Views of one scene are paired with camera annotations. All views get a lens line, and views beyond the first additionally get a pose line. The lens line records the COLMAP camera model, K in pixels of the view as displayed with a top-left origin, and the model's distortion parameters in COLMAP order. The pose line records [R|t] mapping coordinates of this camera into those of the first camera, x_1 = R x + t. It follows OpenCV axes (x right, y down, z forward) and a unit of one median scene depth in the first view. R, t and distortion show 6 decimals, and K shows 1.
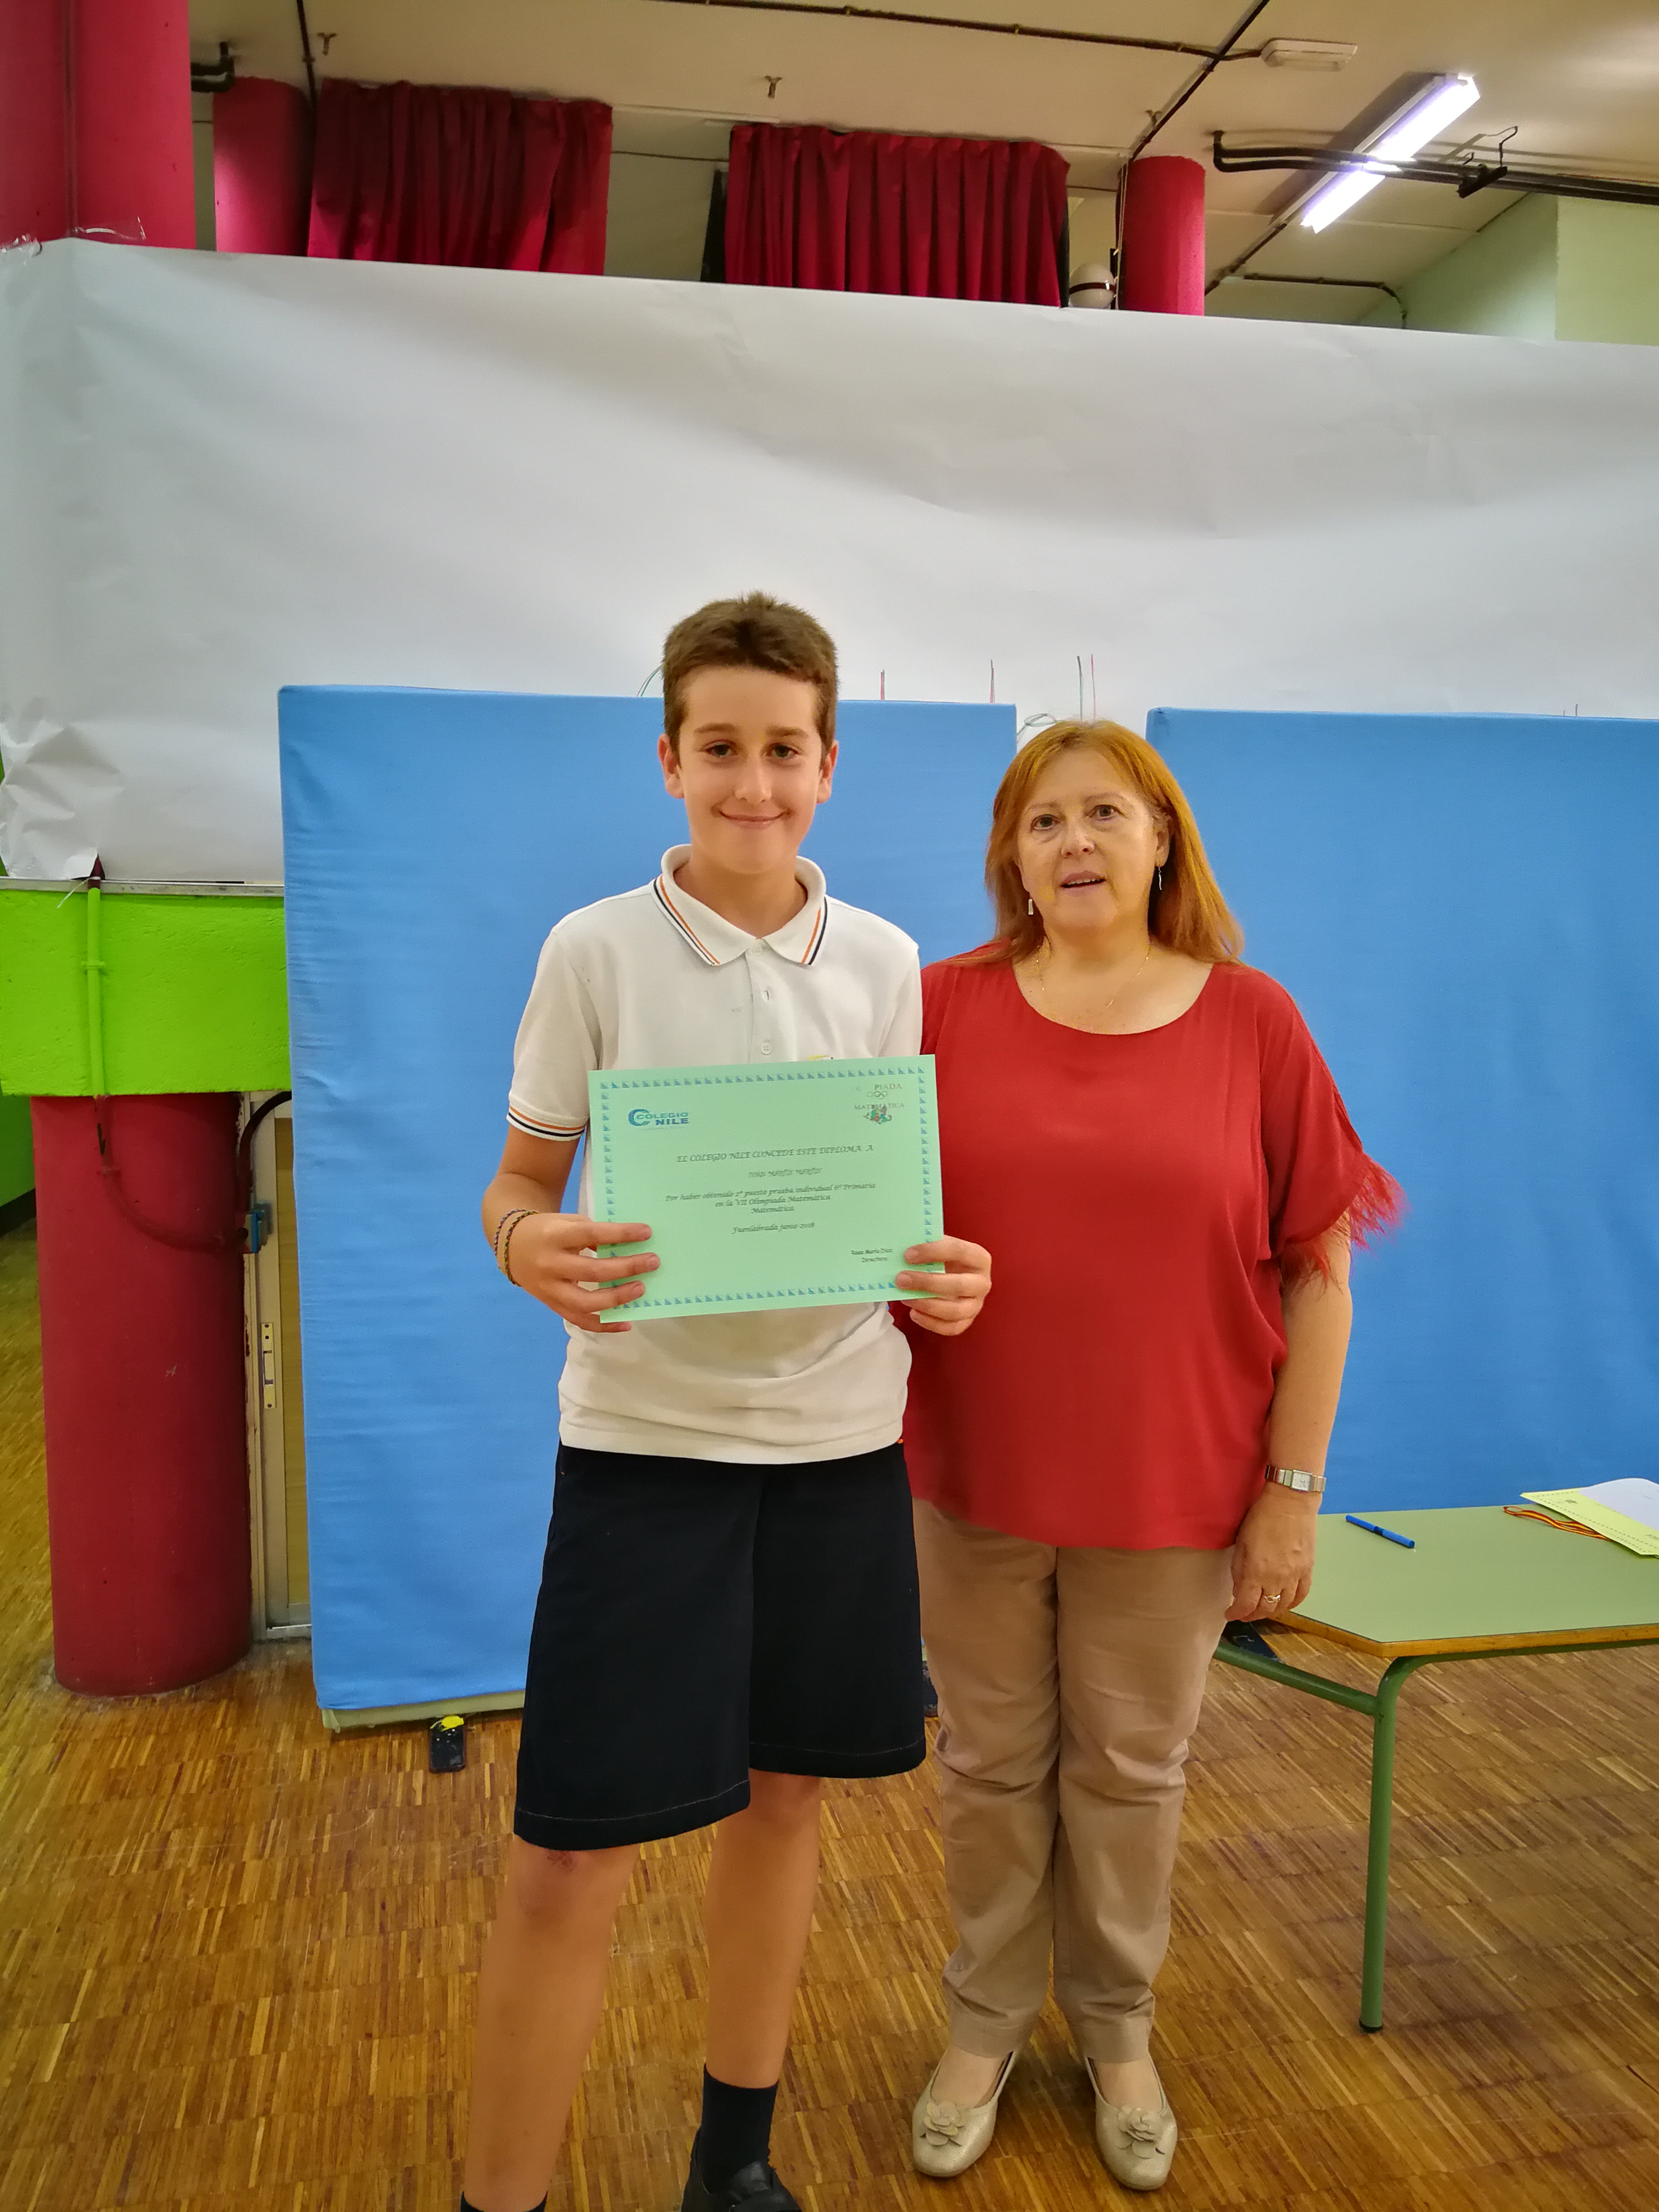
lens RADIAL K [[1590.9, 0, 829.5], [0, 1590.9, 1106.0], [0, 0, 1]] dist [0.003523, -0.044052]
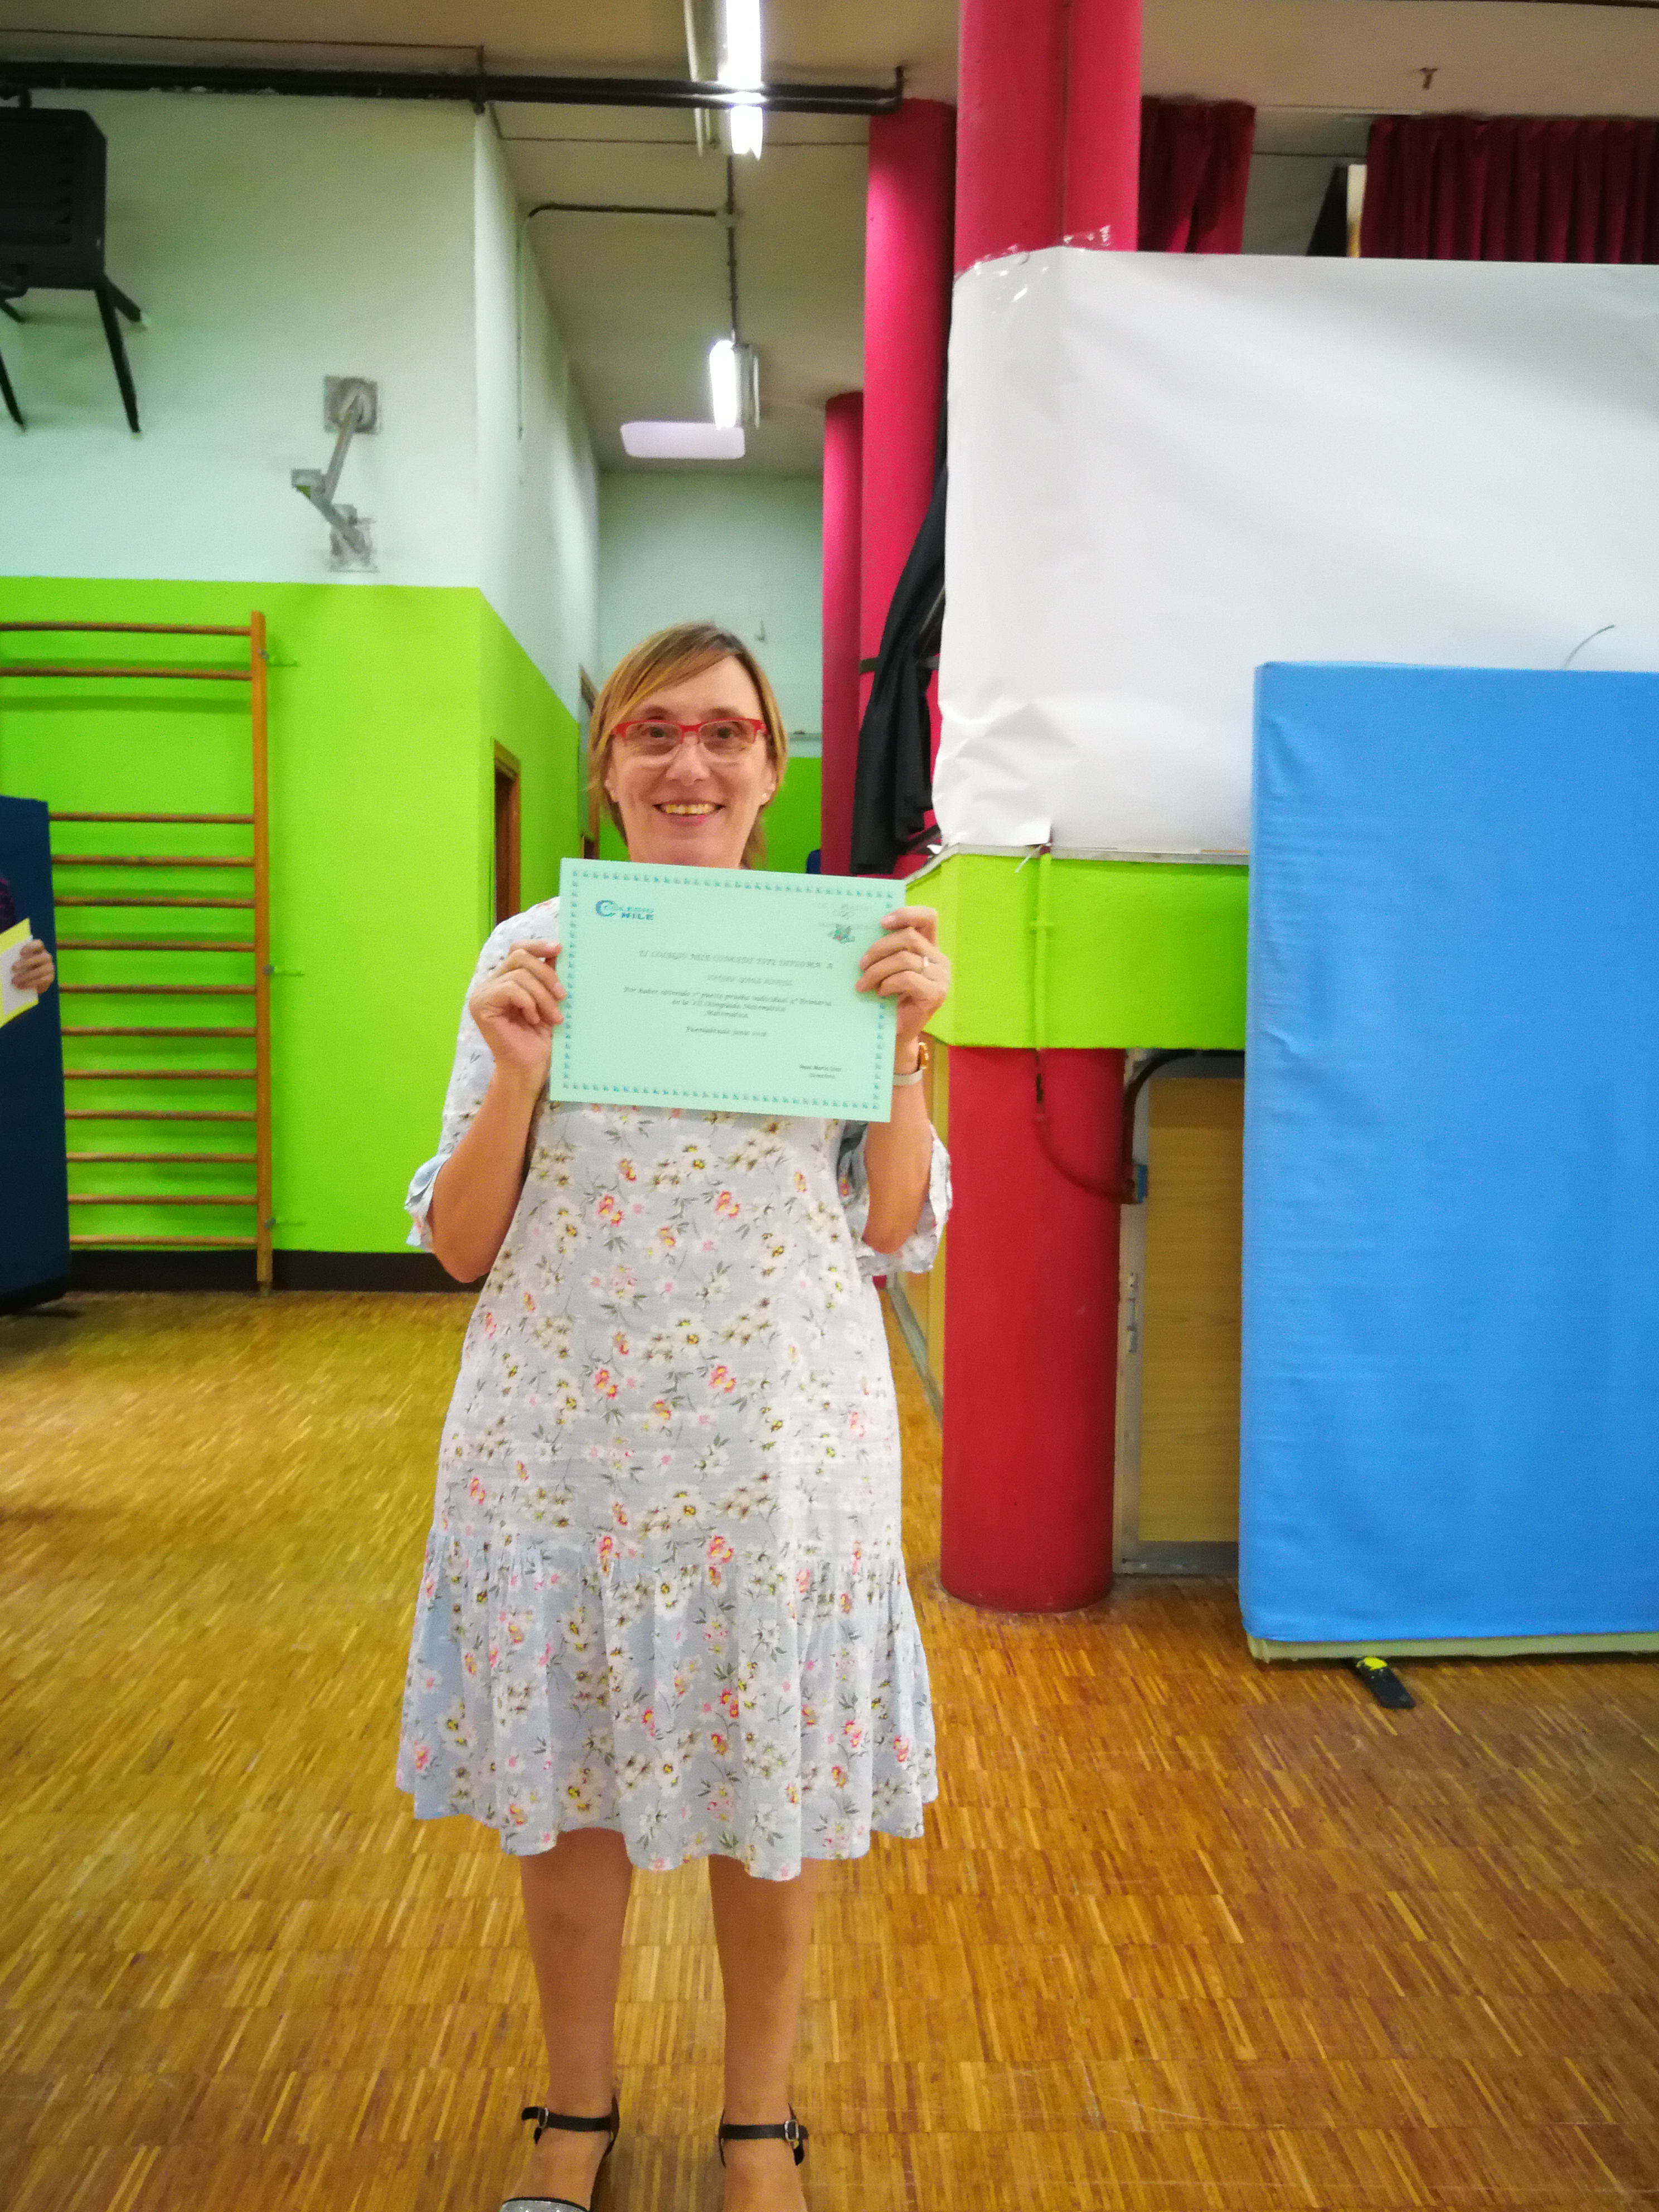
lens RADIAL K [[1603.8, 0, 829.5], [0, 1603.8, 1106.0], [0, 0, 1]] dist [0.008742, -0.042047]
pose [[0.983215, 0.033251, -0.179395, -0.408780], [-0.035005, 0.999365, -0.006616, 0.045288], [0.179061, 0.012785, 0.983755, -0.091060]]
